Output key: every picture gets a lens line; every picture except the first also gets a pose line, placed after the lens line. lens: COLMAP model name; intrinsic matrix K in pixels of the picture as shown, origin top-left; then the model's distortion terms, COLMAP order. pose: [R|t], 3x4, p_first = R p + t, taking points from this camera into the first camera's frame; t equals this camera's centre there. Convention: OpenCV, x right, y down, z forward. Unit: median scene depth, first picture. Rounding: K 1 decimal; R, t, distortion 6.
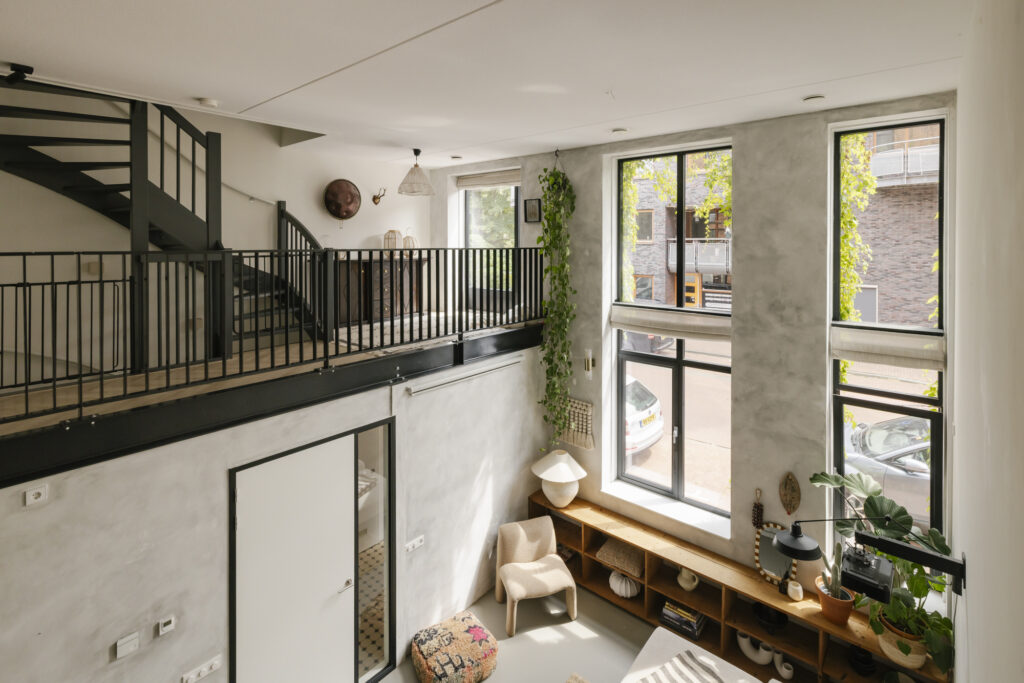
lens RADIAL K [[478.9, 0, 520.9], [0, 478.9, 246.5], [0, 0, 1]] dist [0.002430, 0.000339]
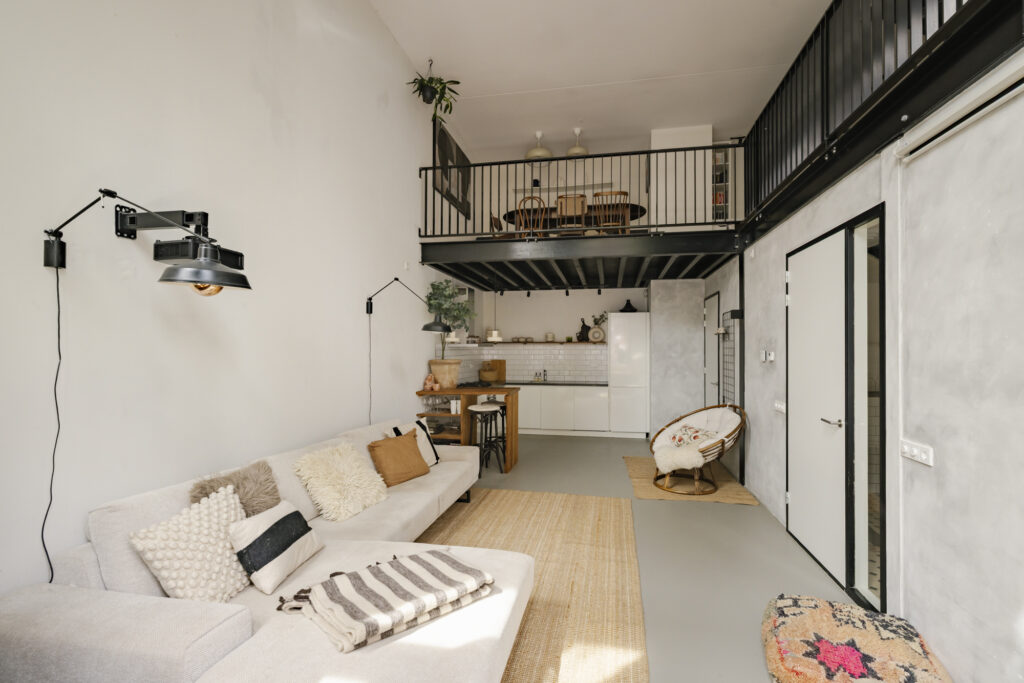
lens RADIAL K [[447.8, 0, 528.9], [0, 447.8, 346.2], [0, 0, 1]] dist [0.000097, 0.000011]
pose [[-0.867773, -0.004314, -0.496941, 0.375926], [-0.005691, 0.999983, 0.001257, 0.518065], [0.496928, 0.003919, -0.867783, 1.224028]]
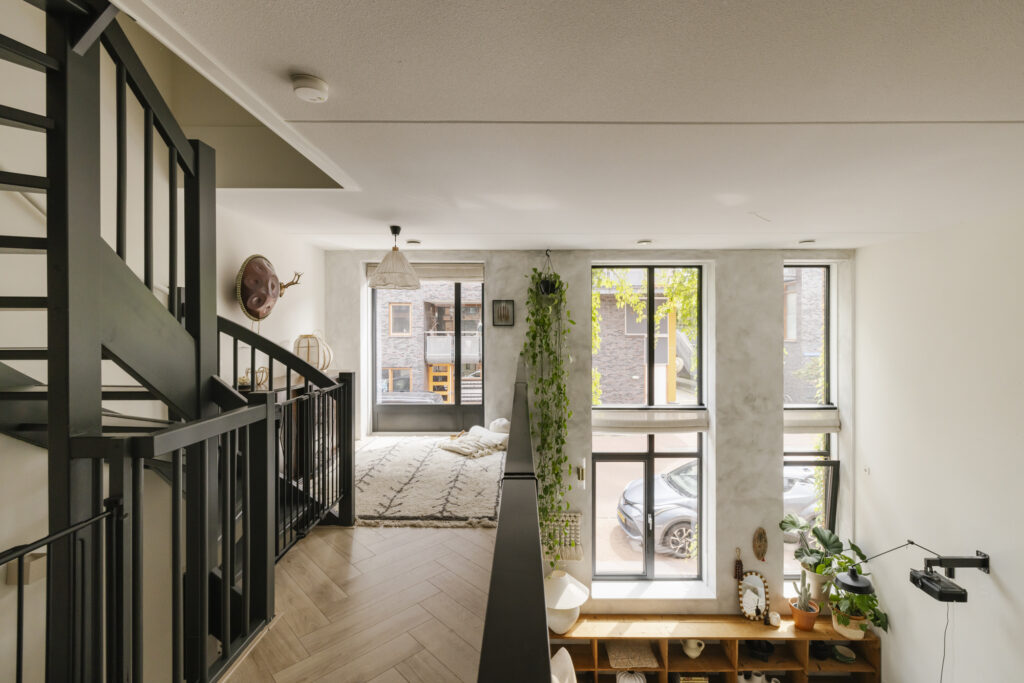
lens RADIAL K [[452.7, 0, 519.5], [0, 452.7, 330.6], [0, 0, 1]] dist [0.000147, 0.000166]
pose [[0.769117, -0.002590, 0.639102, -0.684237], [0.007157, 0.999964, -0.004561, -0.052762], [-0.639068, 0.008081, 0.769108, 0.463615]]
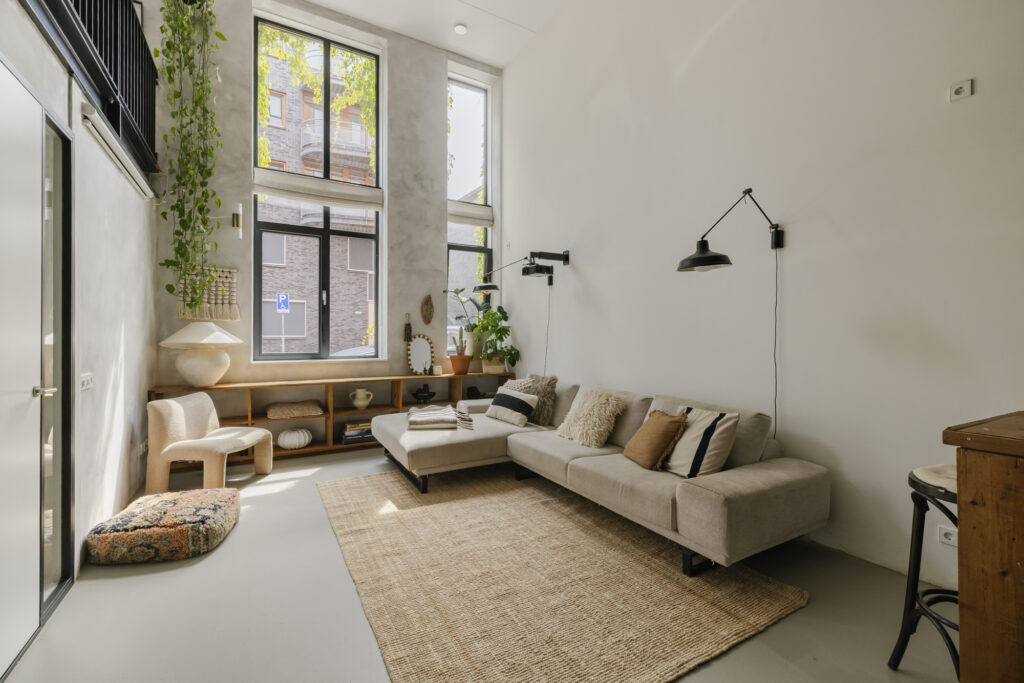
lens RADIAL K [[437.8, 0, 503.1], [0, 437.8, 333.6], [0, 0, 1]] dist [0.001480, 0.000450]
pose [[0.343395, 0.002904, 0.939187, -0.557167], [0.006292, 0.999966, -0.005392, 0.575545], [-0.939170, 0.007761, 0.343365, 0.338918]]
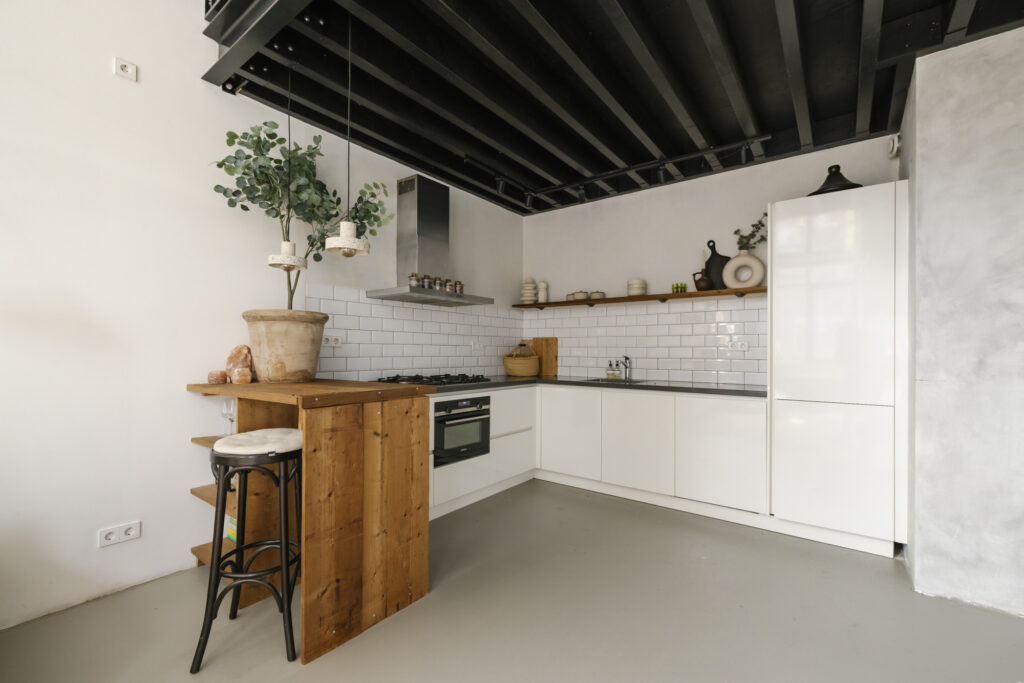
lens RADIAL K [[436.5, 0, 514.0], [0, 436.5, 347.8], [0, 0, 1]] dist [-0.001481, -0.000045]
pose [[-0.998365, -0.009094, -0.056425, -0.320872], [-0.009173, 0.999957, 0.001152, 0.601011], [0.056413, 0.001668, -0.998406, 0.516540]]
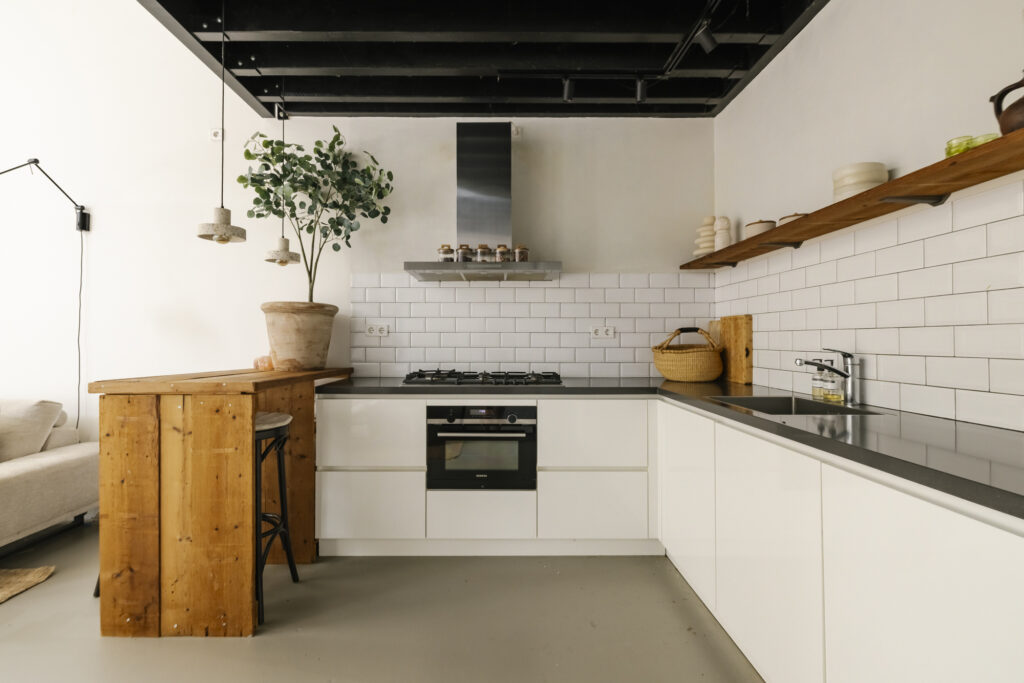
lens RADIAL K [[453.5, 0, 499.1], [0, 453.5, 334.6], [0, 0, 1]] dist [-0.000649, -0.000066]
pose [[-0.644329, 0.005849, 0.764726, -0.696638], [0.004150, 0.999983, -0.004151, 0.603729], [-0.764737, 0.000499, -0.644343, 0.141271]]
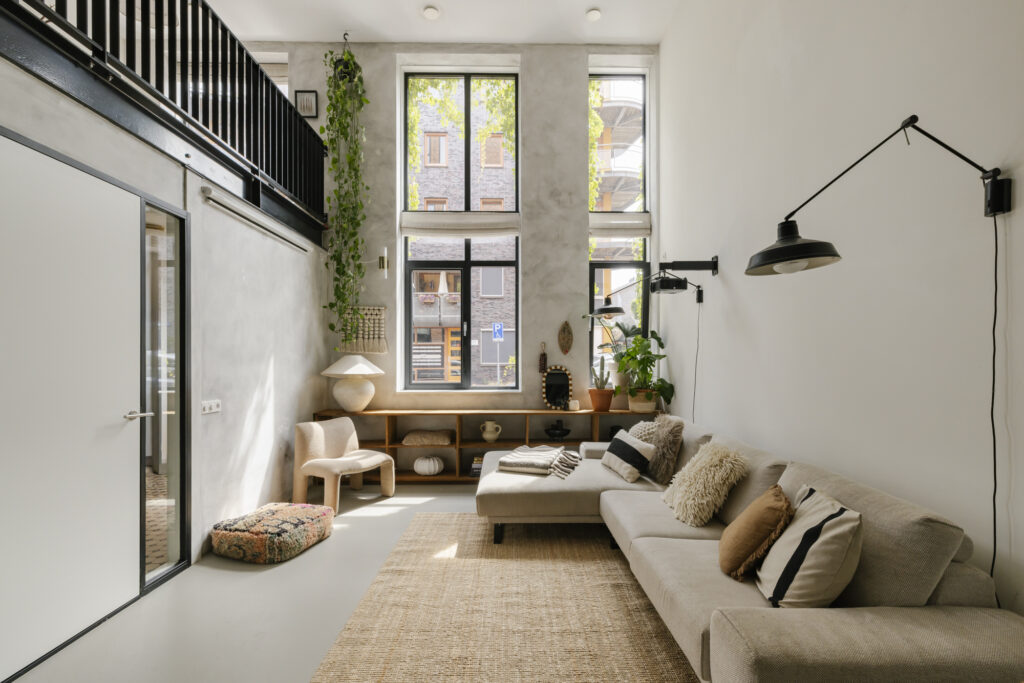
lens RADIAL K [[461.9, 0, 514.7], [0, 461.9, 358.9], [0, 0, 1]] dist [0.000737, 0.000263]
pose [[0.756200, 0.000418, 0.654341, -0.337425], [0.007327, 0.999932, -0.009107, 0.563759], [-0.654300, 0.011681, 0.756145, 0.153843]]
